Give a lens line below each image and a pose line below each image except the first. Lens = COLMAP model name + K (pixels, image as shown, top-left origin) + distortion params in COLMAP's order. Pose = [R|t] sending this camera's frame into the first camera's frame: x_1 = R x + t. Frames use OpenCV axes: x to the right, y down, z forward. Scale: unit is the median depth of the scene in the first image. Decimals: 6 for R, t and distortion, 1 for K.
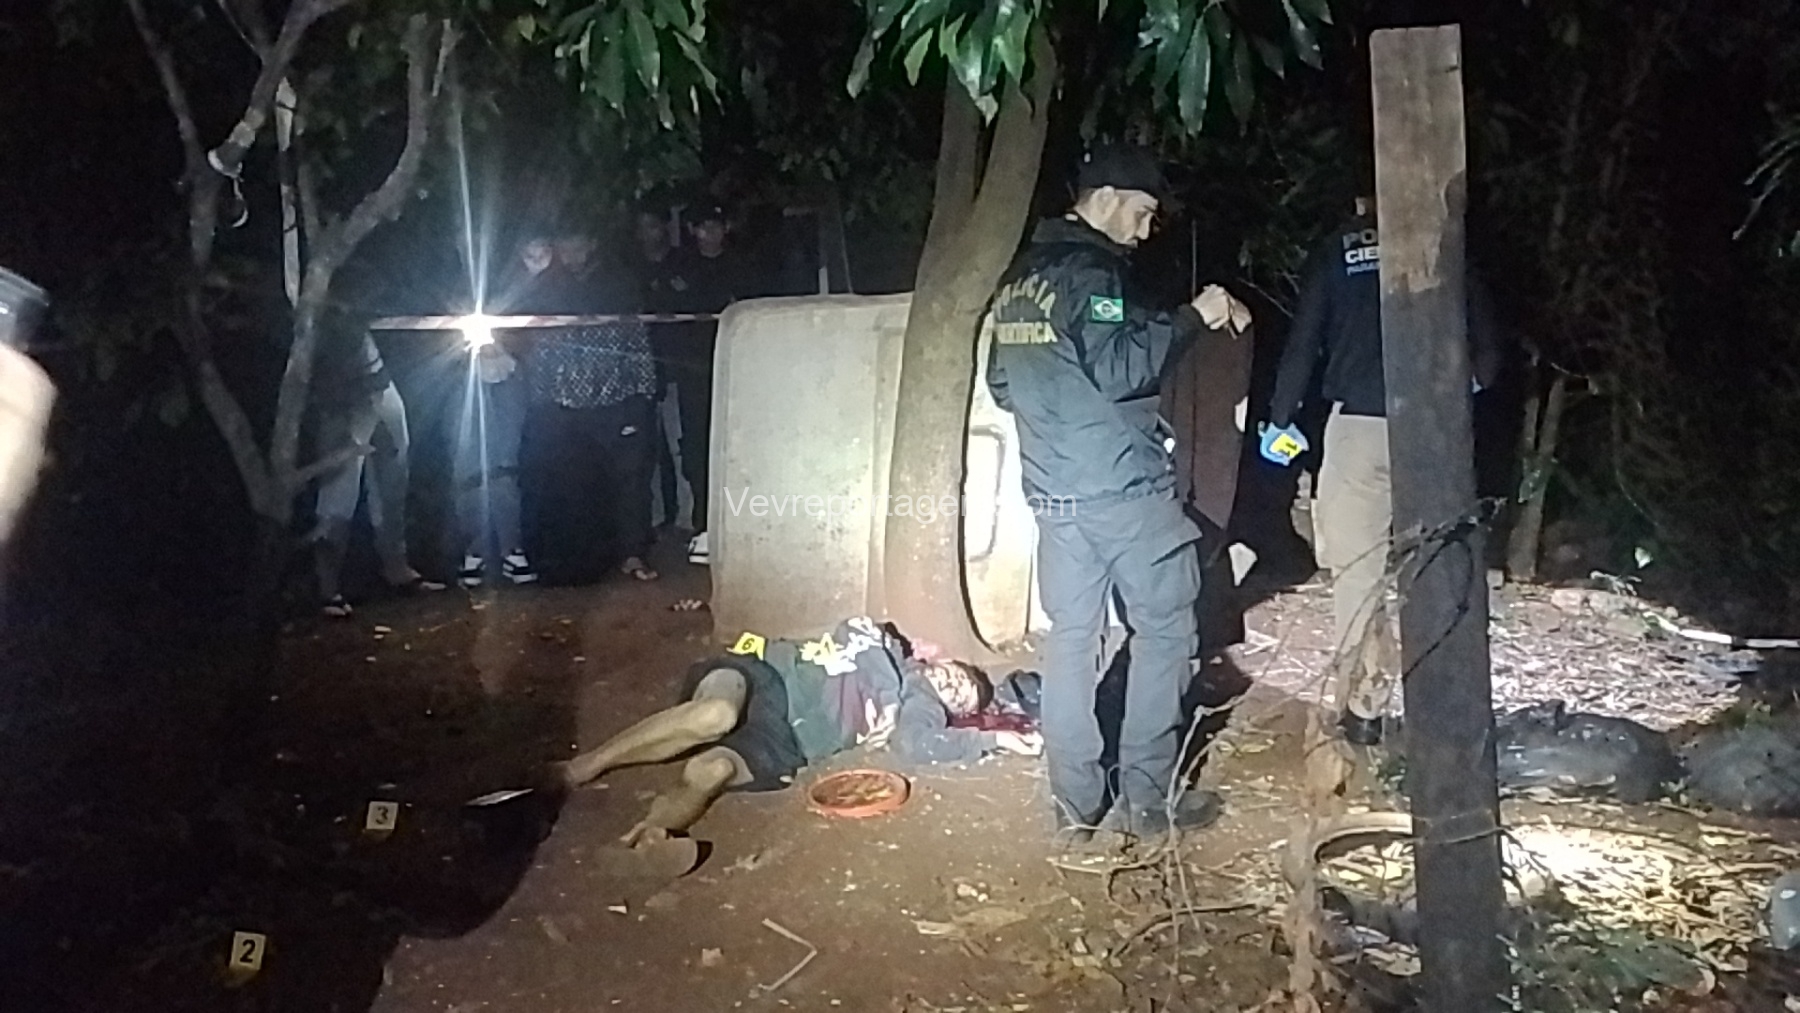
lens RADIAL K [[1616.5, 0, 900.0], [0, 1616.5, 506.5], [0, 0, 1]] dist [0.172072, -0.334300]
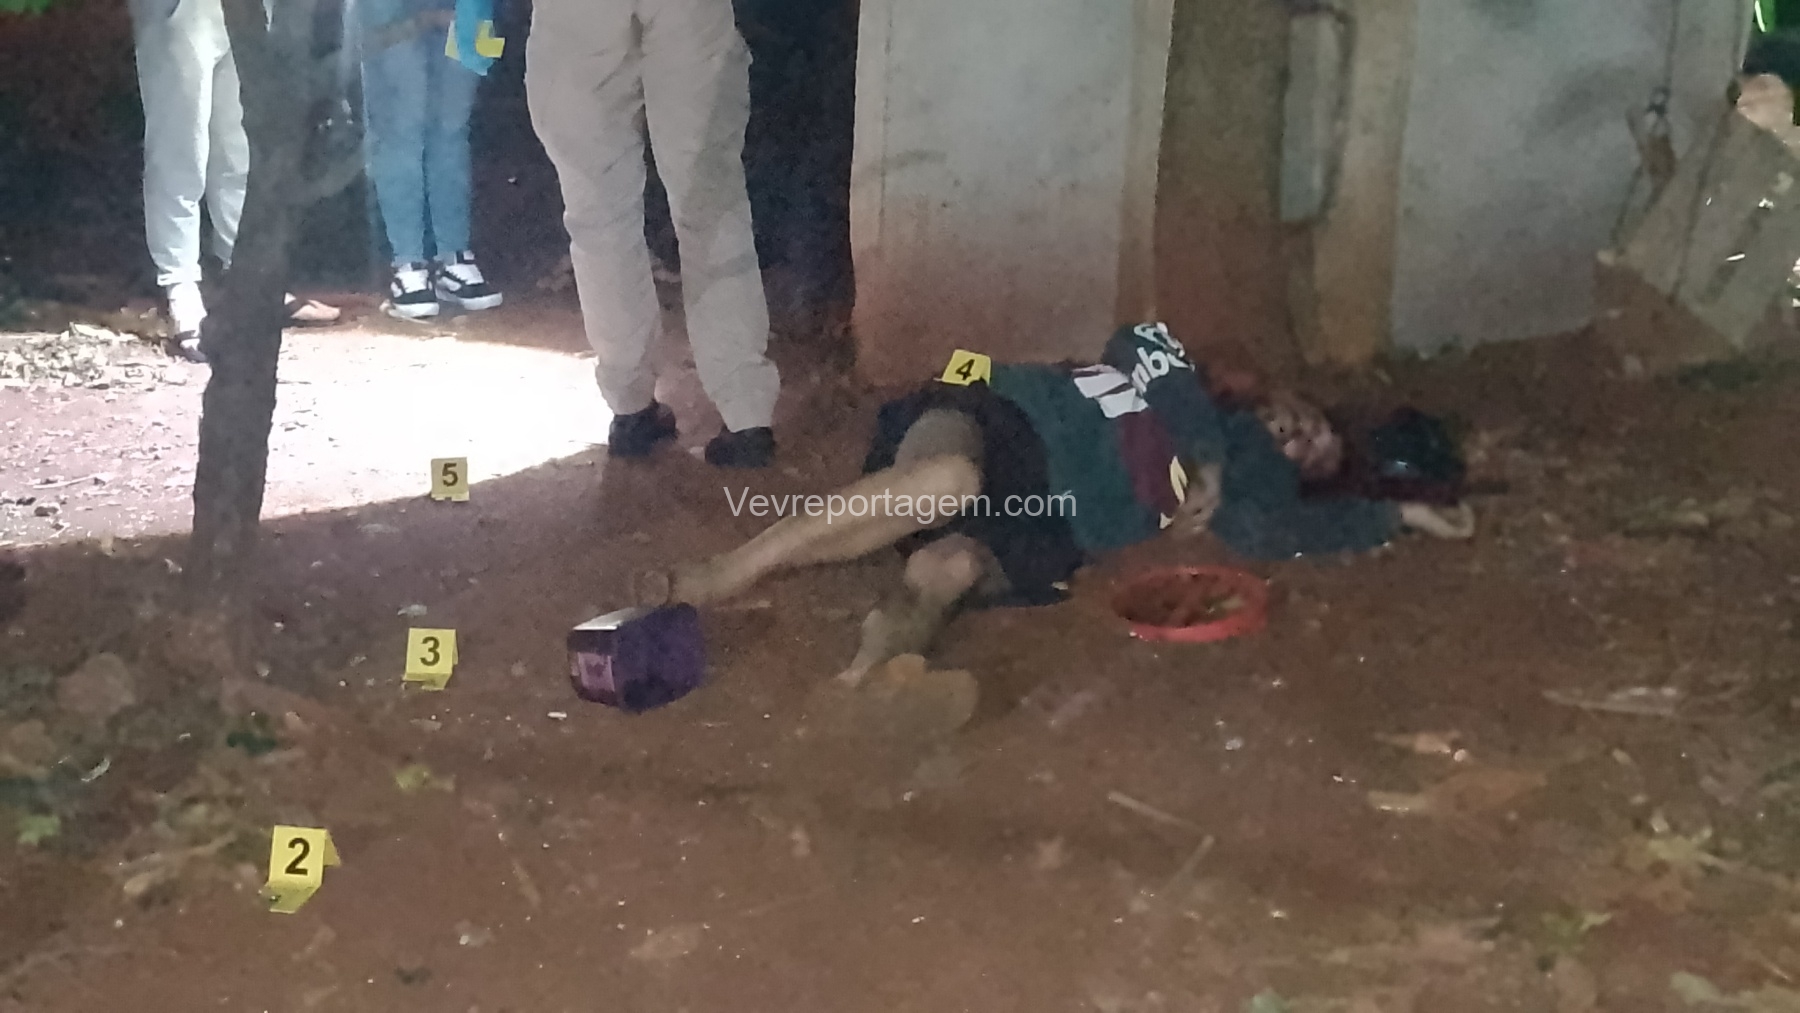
lens RADIAL K [[2631.7, 0, 900.0], [0, 2631.7, 506.5], [0, 0, 1]] dist [0.148990, -0.023650]
pose [[0.999619, -0.027149, -0.004948, -0.126155], [0.027524, 0.993809, 0.107640, 0.032377], [0.001995, -0.107735, 0.994178, 0.033580]]
